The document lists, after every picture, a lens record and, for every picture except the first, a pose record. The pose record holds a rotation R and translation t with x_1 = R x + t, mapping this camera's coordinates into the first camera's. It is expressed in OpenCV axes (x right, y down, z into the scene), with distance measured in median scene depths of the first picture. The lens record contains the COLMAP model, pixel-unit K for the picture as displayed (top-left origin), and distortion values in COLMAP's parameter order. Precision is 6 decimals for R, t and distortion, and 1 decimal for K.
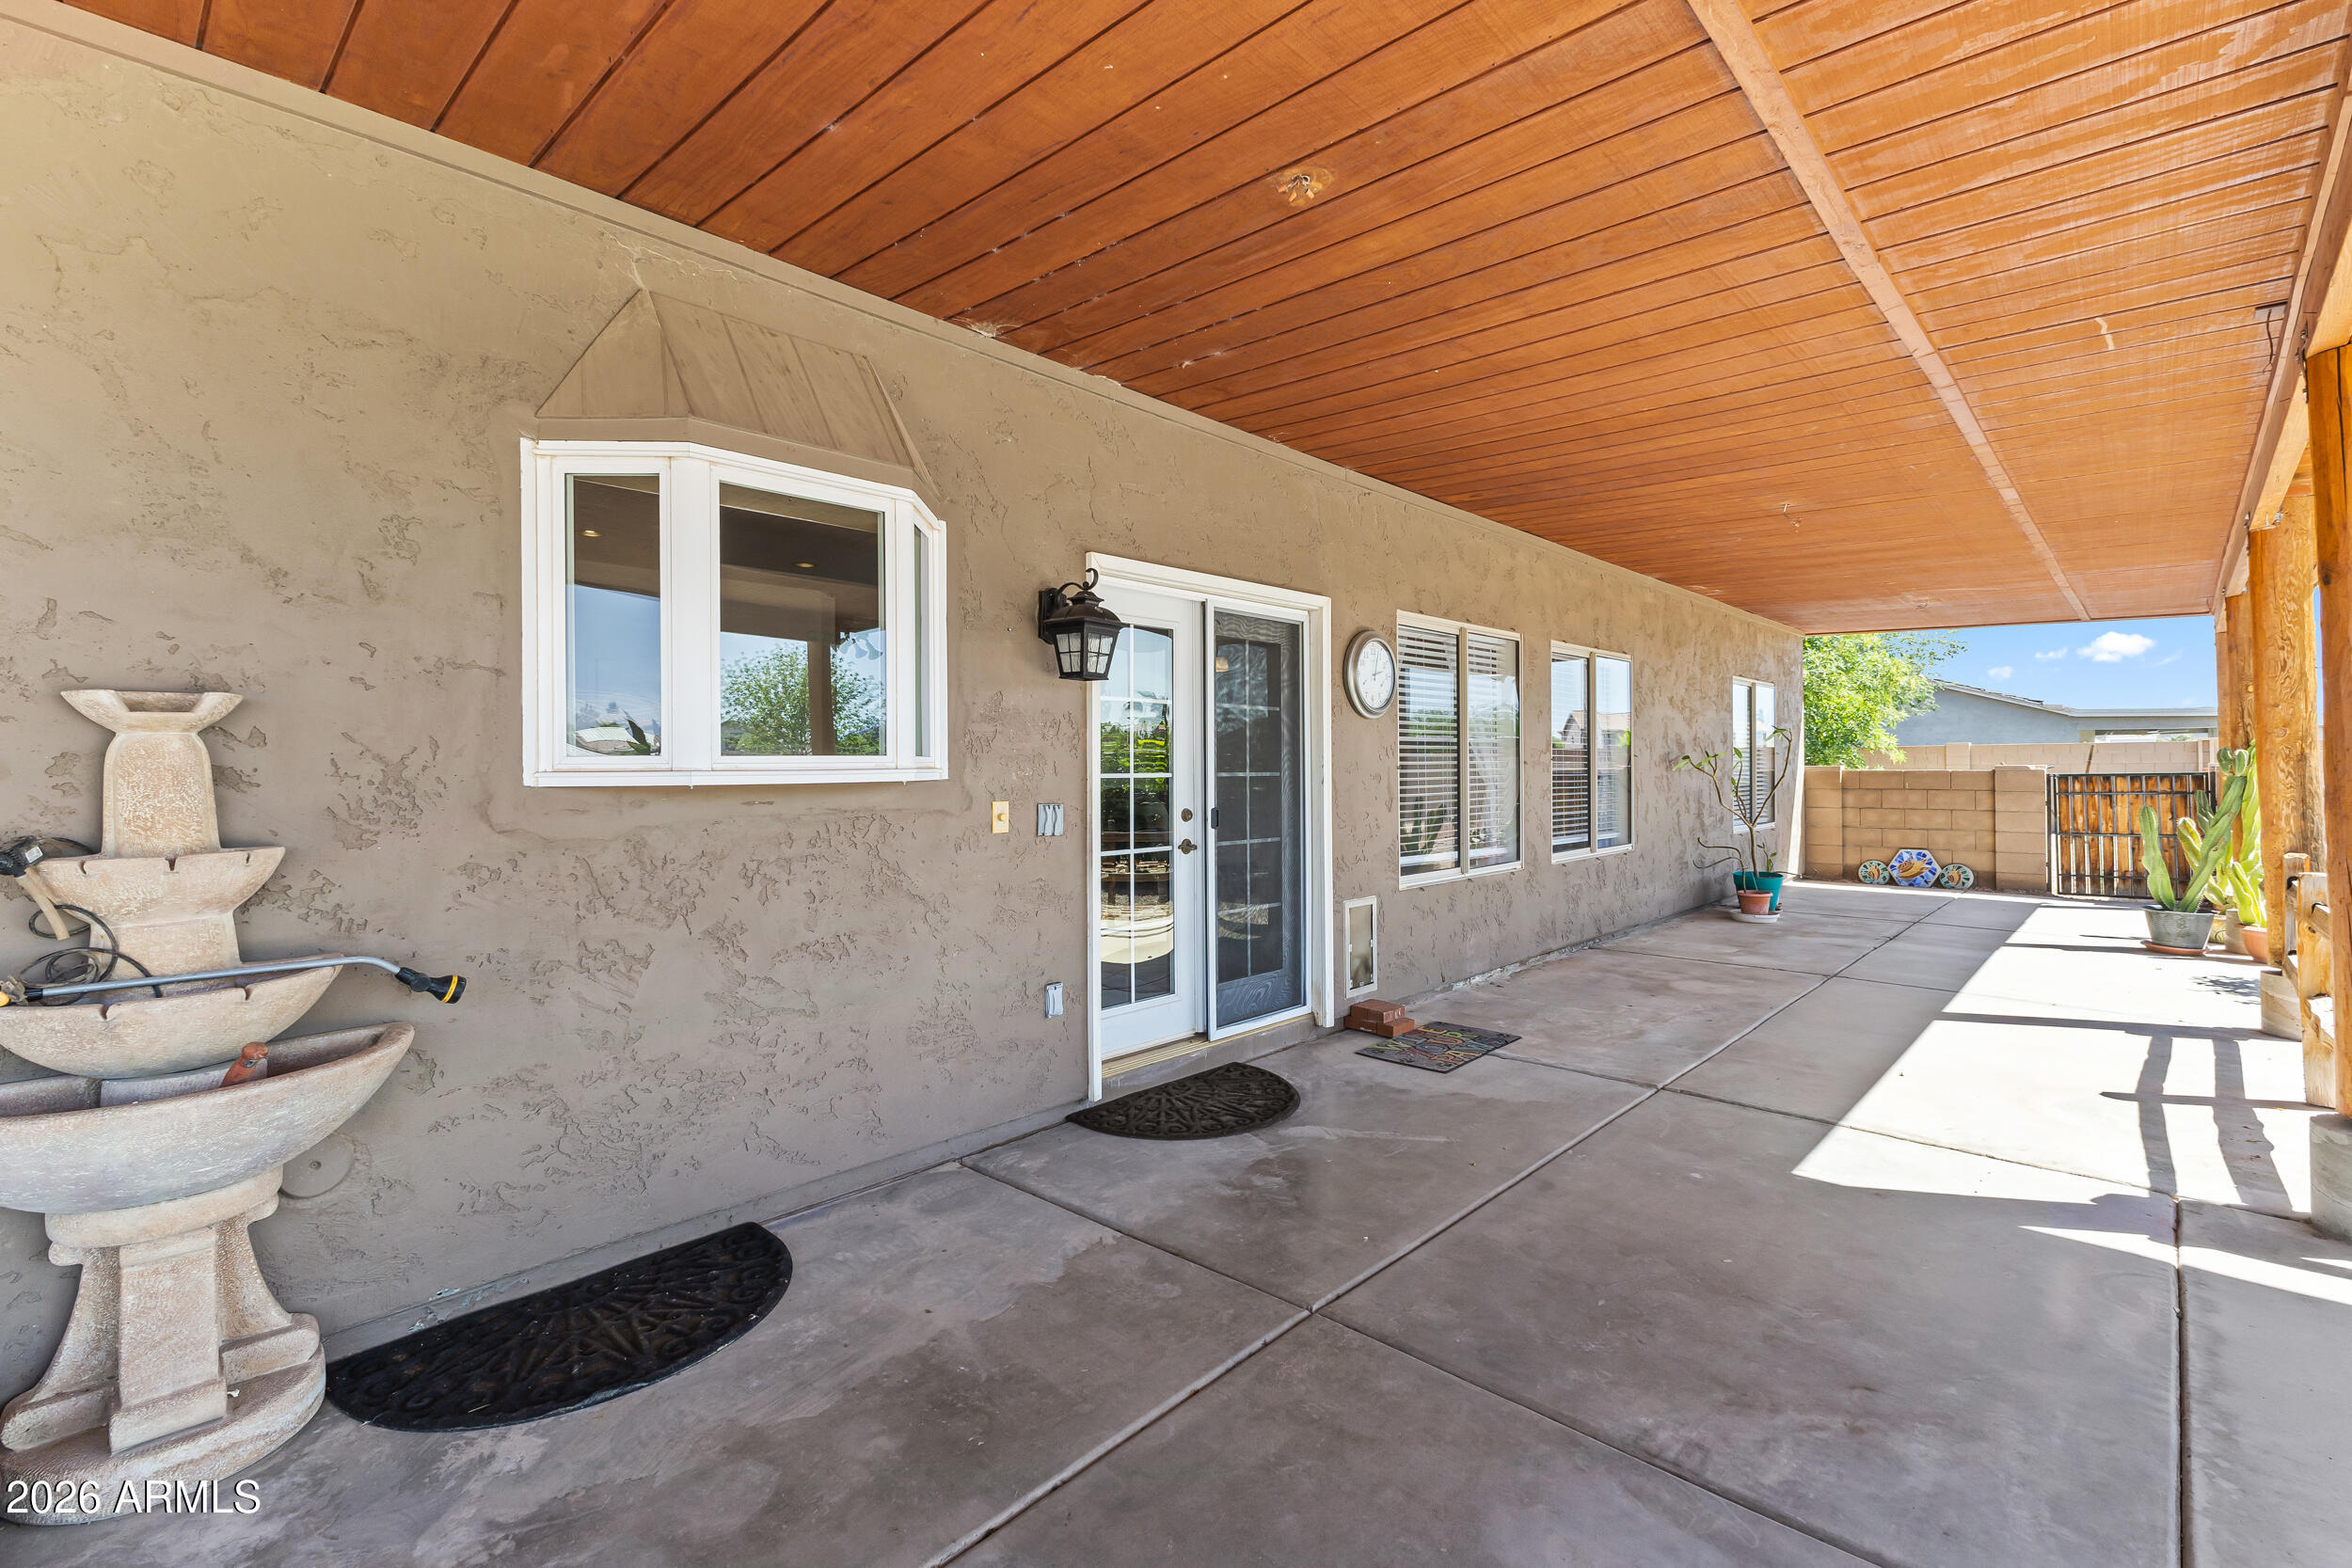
lens RADIAL K [[1033.4, 0, 1173.2], [0, 1033.4, 769.0], [0, 0, 1]] dist [0.001589, 0.000083]
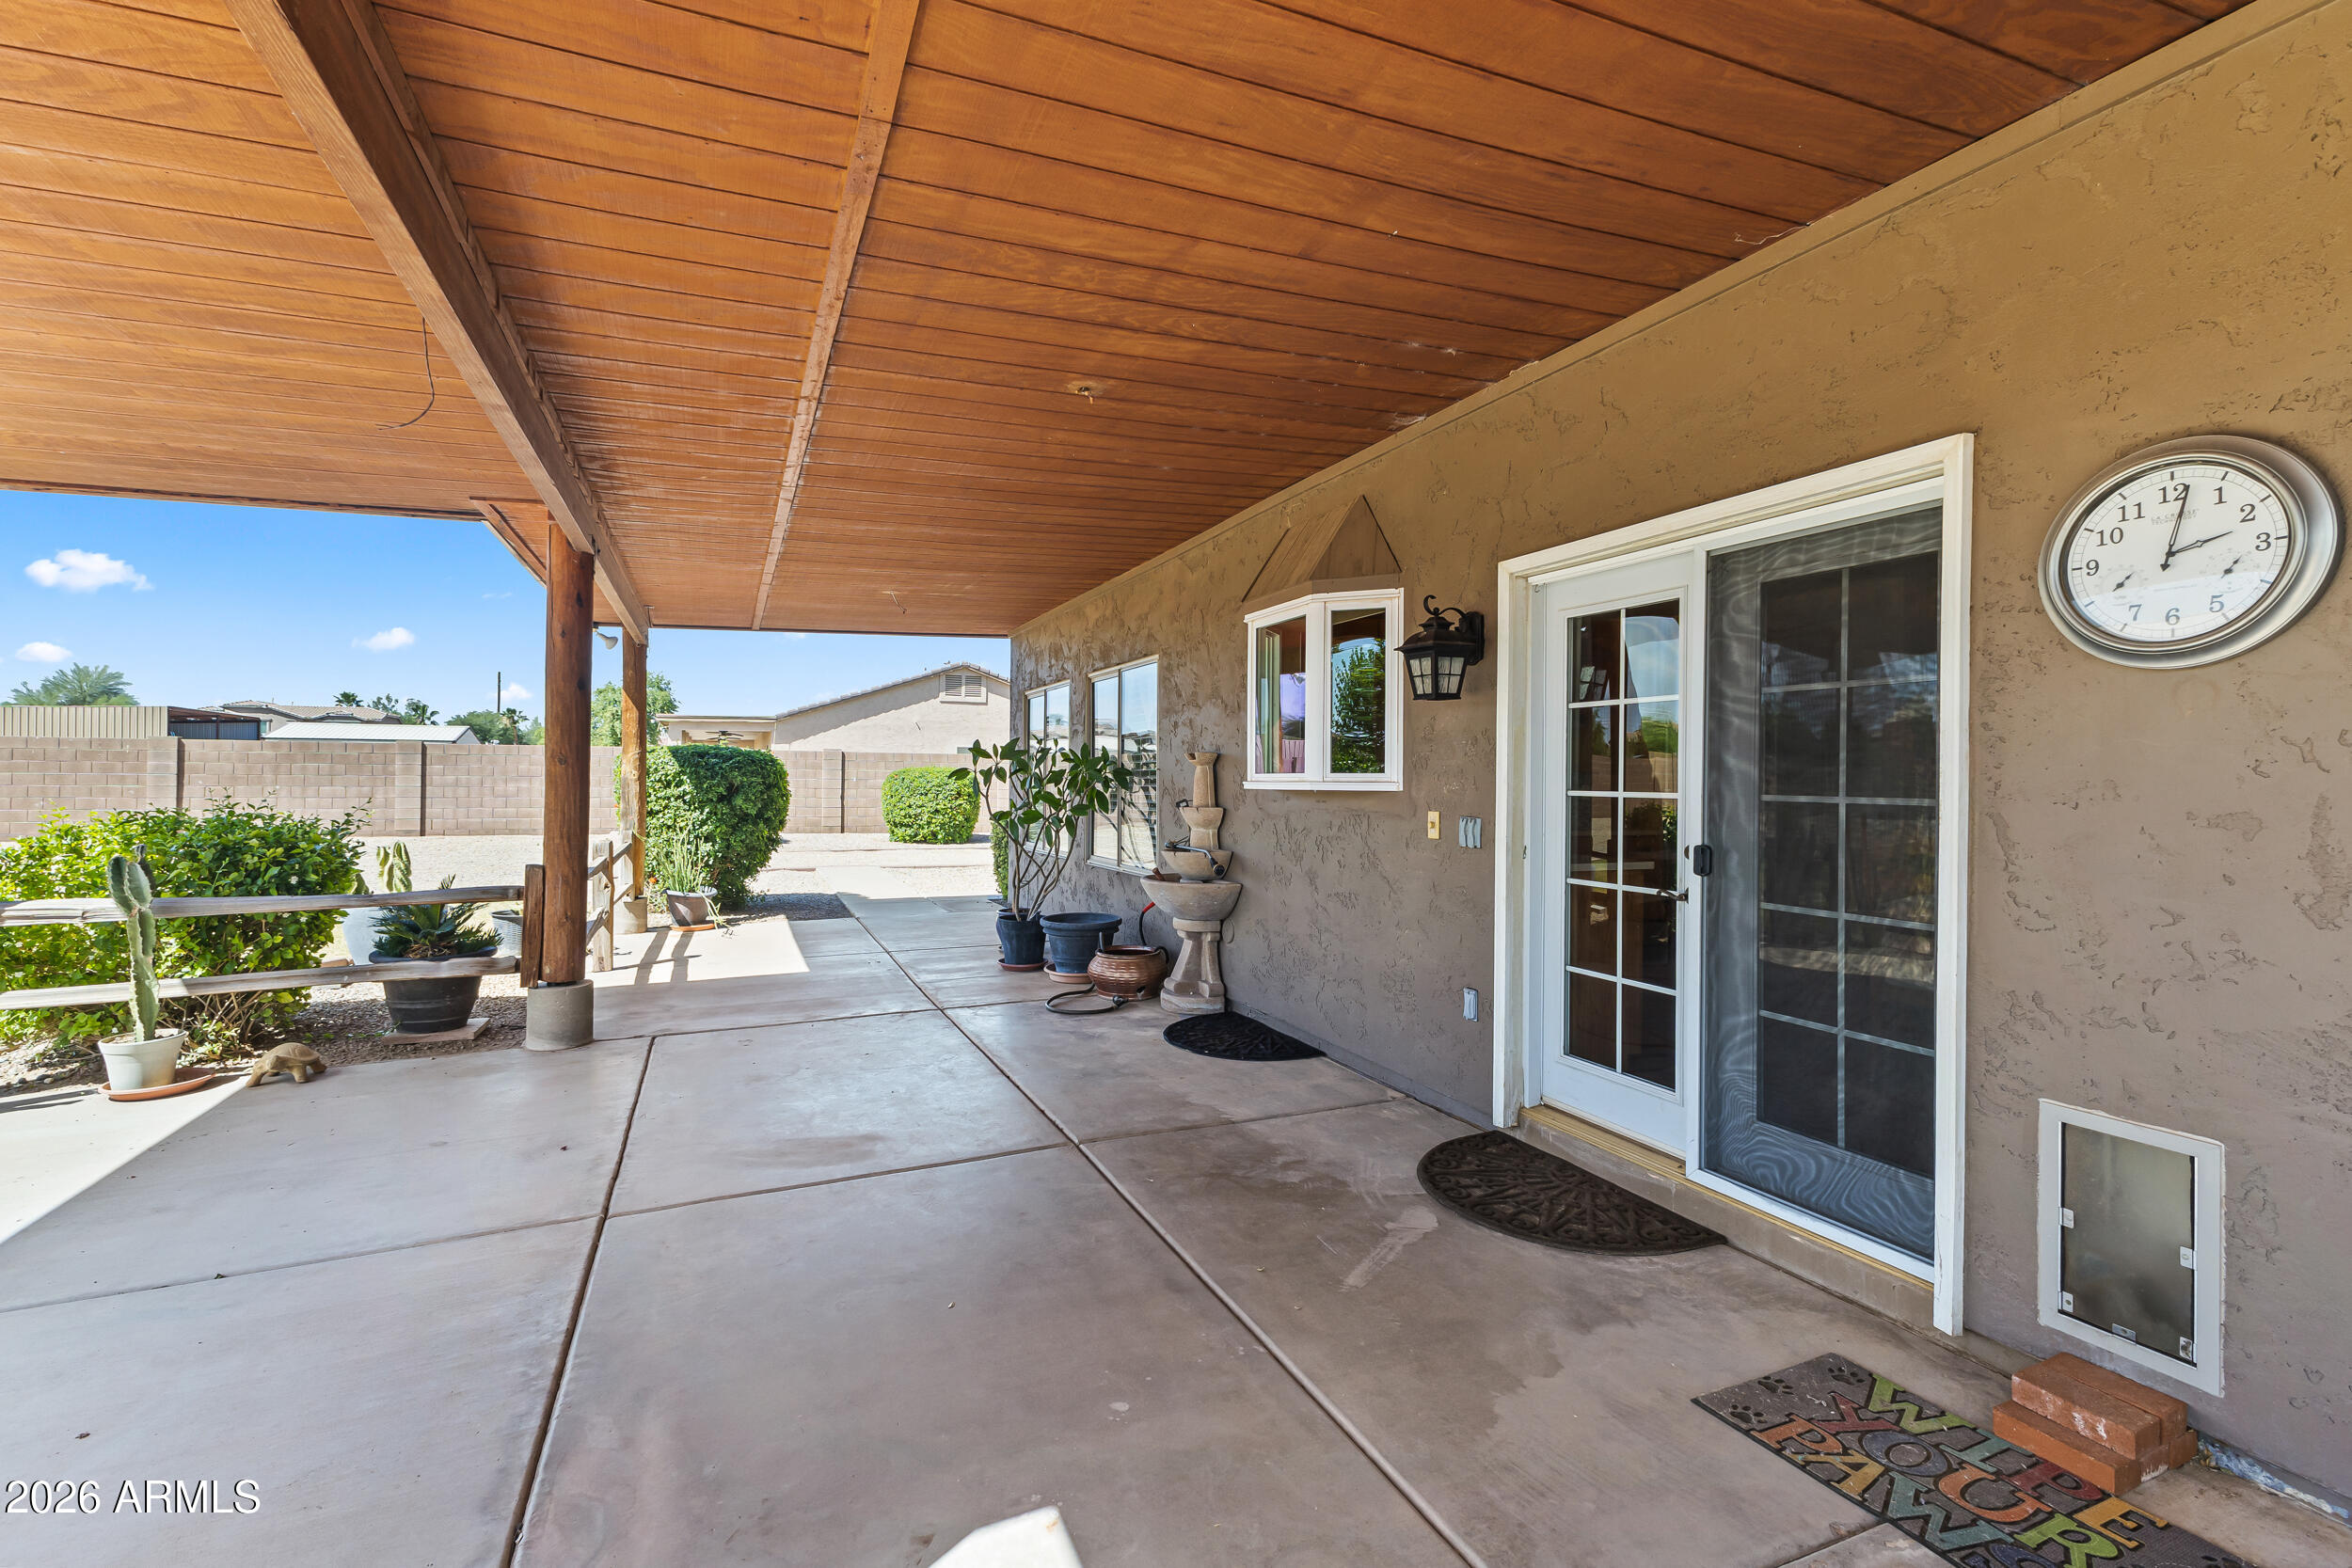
lens RADIAL K [[1020.0, 0, 1171.7], [0, 1020.0, 776.6], [0, 0, 1]] dist [0.017567, -0.007279]
pose [[-0.381818, 0.005923, -0.924218, 0.993395], [-0.003039, 0.999966, 0.007664, -0.015273], [0.924232, 0.005735, -0.381787, 1.155285]]
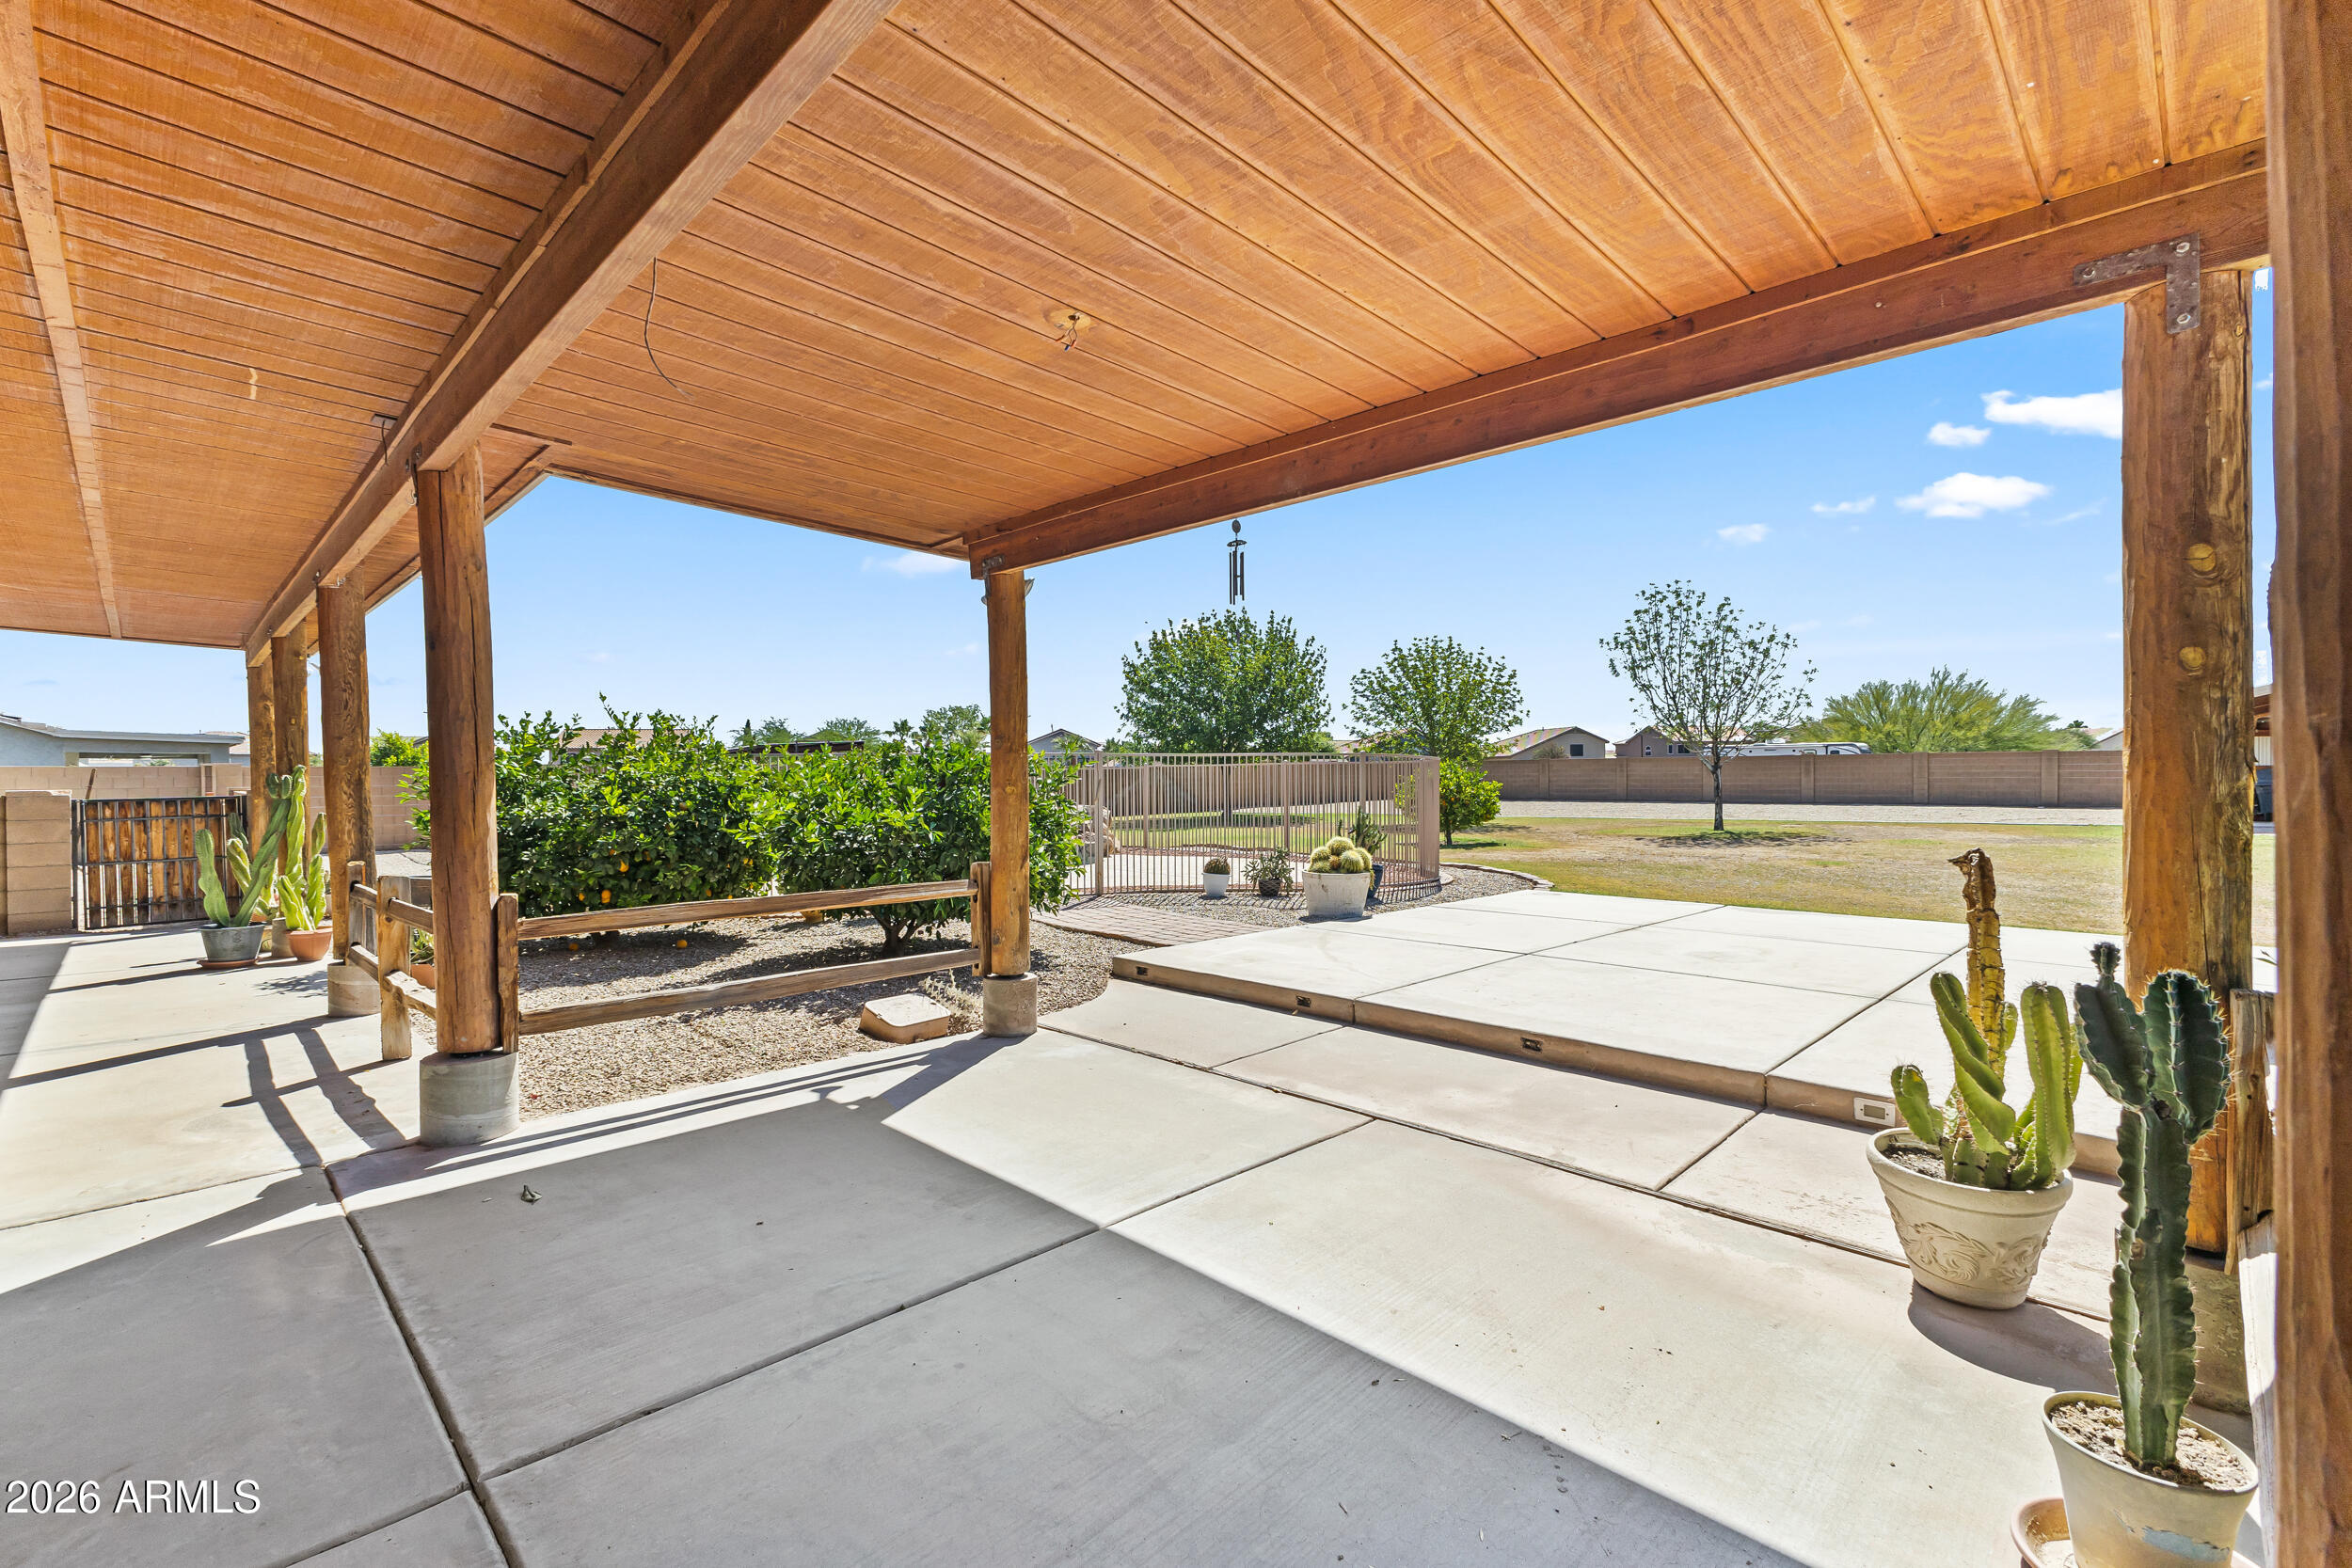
lens RADIAL K [[1033.4, 0, 1173.2], [0, 1033.4, 769.0], [0, 0, 1]] dist [0.001589, 0.000083]
pose [[0.021278, 0.016580, 0.999636, -0.136738], [0.008296, 0.999825, -0.016760, 0.002969], [-0.999739, 0.008649, 0.021136, 0.028753]]
